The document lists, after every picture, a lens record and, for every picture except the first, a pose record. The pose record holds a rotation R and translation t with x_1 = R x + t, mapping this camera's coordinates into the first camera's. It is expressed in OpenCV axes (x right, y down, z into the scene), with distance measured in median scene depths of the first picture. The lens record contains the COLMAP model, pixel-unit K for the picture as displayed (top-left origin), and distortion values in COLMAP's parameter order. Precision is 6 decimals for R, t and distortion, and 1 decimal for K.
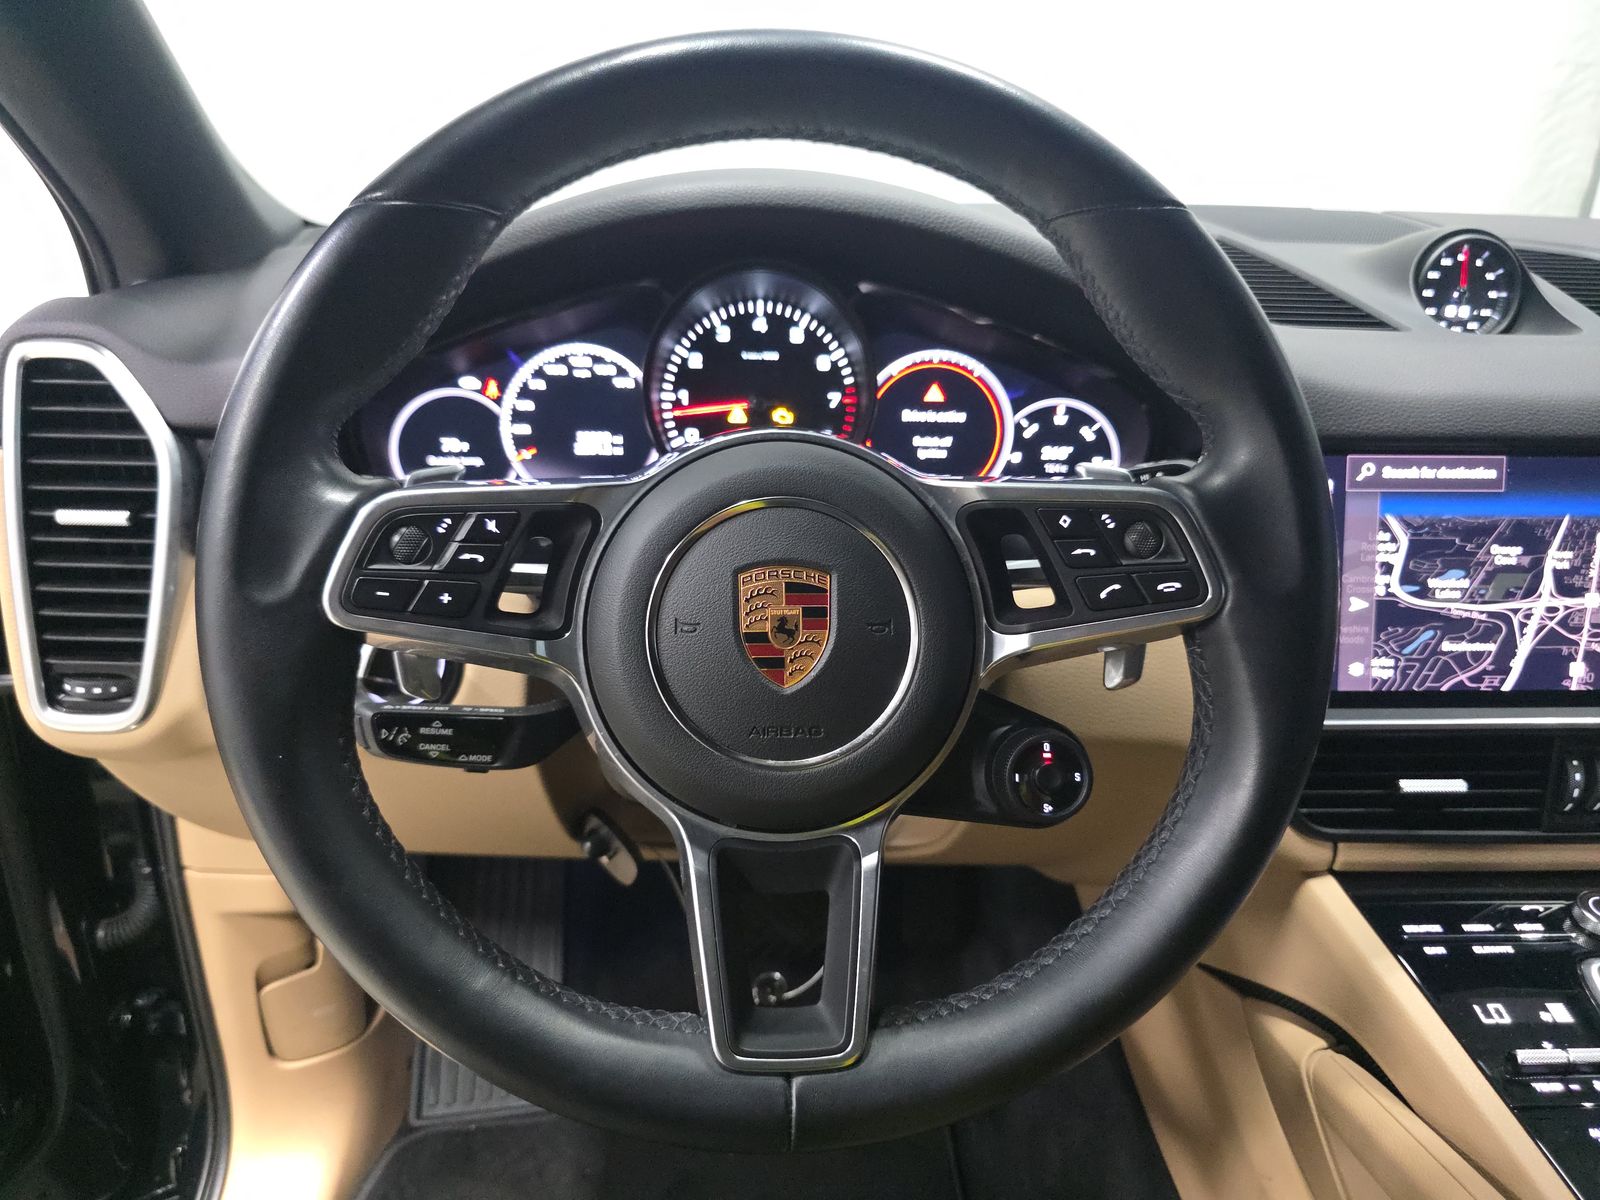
lens RADIAL K [[1156.3, 0, 786.4], [0, 1156.3, 588.8], [0, 0, 1]] dist [0.023607, -0.050939]
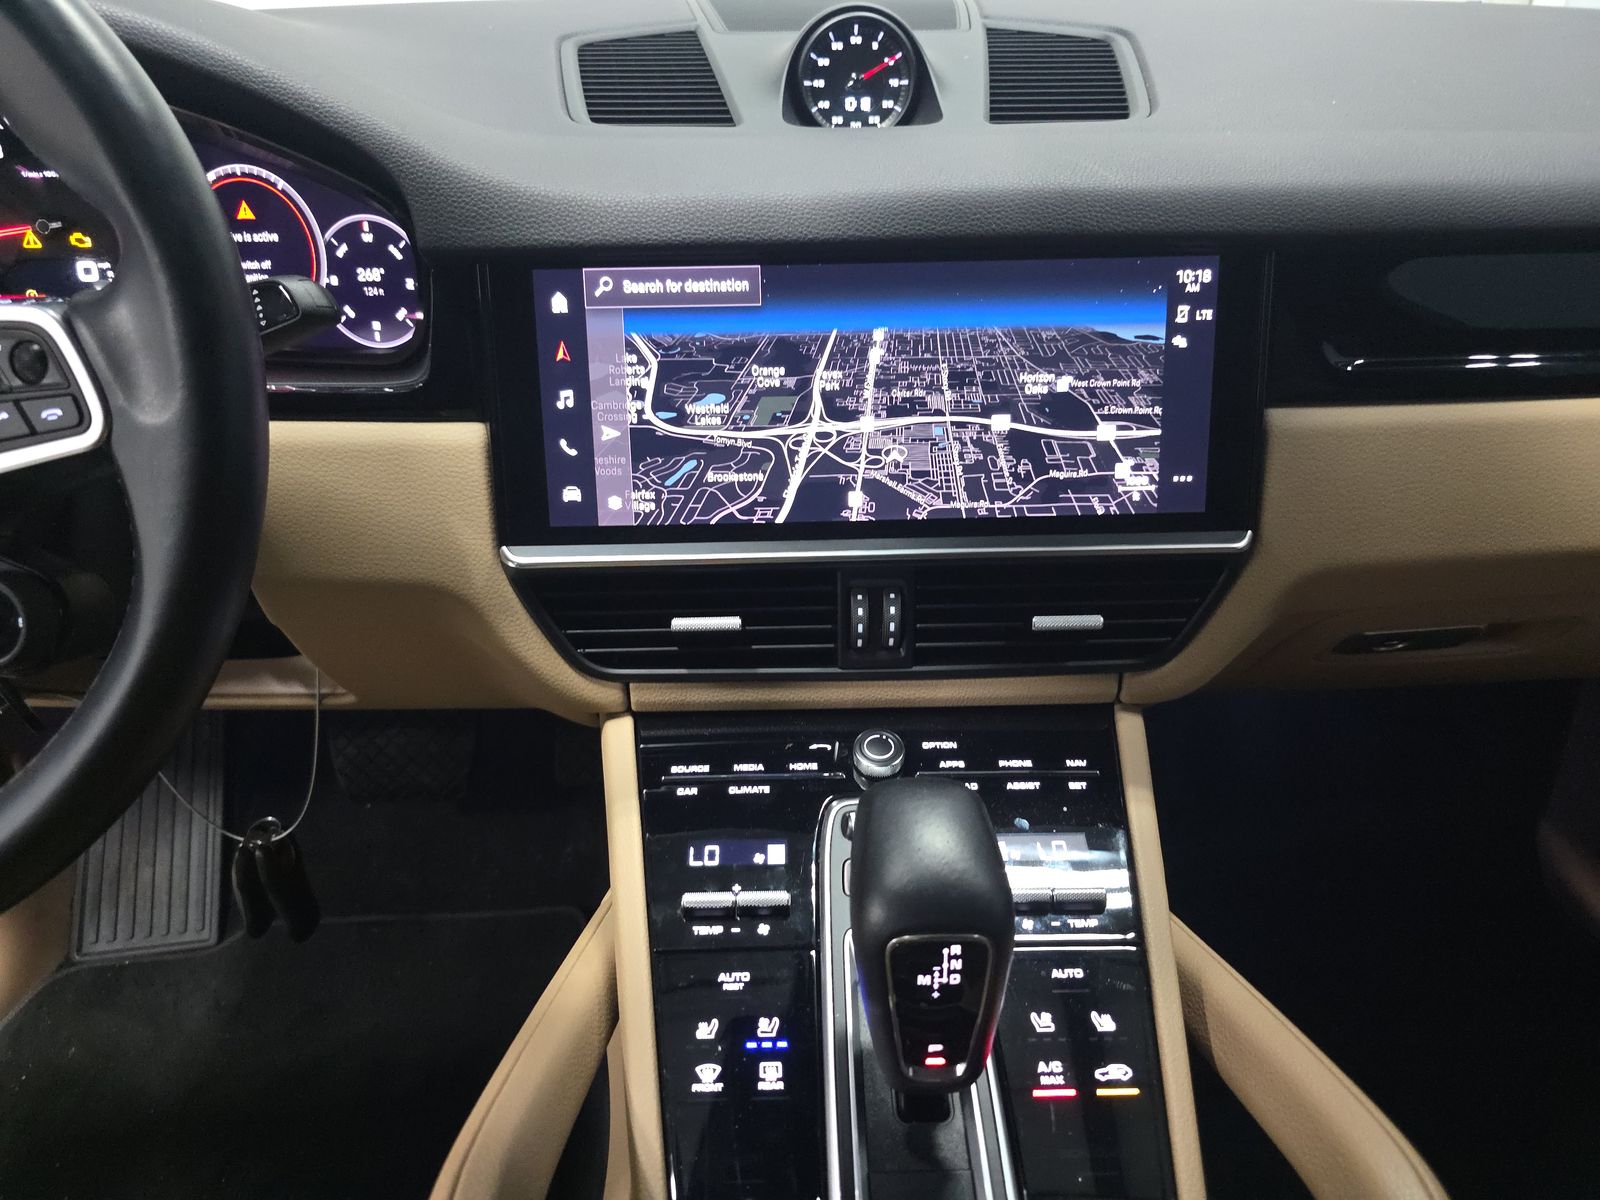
lens RADIAL K [[1156.3, 0, 796.6], [0, 1156.3, 600.1], [0, 0, 1]] dist [0.023607, -0.050939]
pose [[0.999685, -0.017217, -0.018274, 0.652763], [0.019641, 0.989670, 0.142010, 0.016819], [0.015640, -0.142324, 0.989697, 0.060387]]
